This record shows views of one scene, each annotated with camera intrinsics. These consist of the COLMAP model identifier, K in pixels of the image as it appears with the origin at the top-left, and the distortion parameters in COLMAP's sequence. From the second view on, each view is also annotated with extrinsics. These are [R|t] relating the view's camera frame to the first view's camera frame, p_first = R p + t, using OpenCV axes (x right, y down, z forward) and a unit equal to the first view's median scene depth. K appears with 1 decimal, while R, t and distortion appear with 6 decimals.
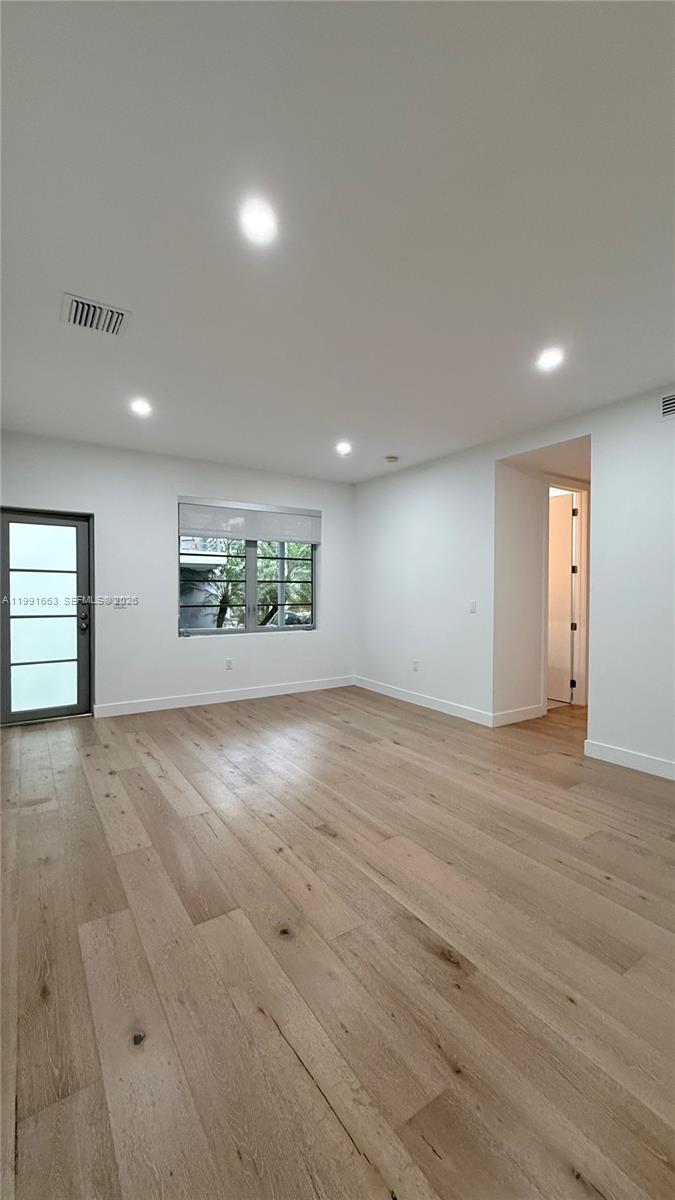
lens RADIAL K [[479.4, 0, 336.2], [0, 479.4, 595.7], [0, 0, 1]] dist [-0.000224, 0.000096]
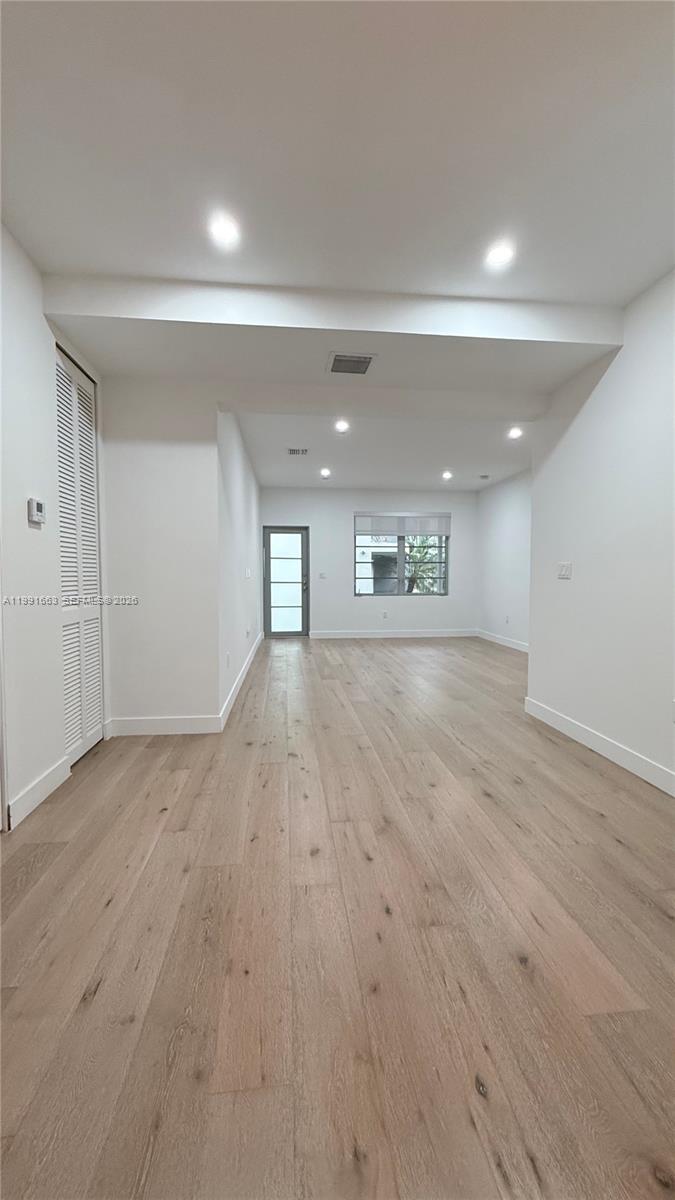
lens RADIAL K [[477.1, 0, 339.6], [0, 477.1, 599.3], [0, 0, 1]] dist [-0.001360, 0.000131]
pose [[0.890755, 0.015746, -0.454211, 0.409715], [-0.001542, 0.999499, 0.031625, 0.047373], [0.454481, -0.027470, 0.890333, -0.547207]]
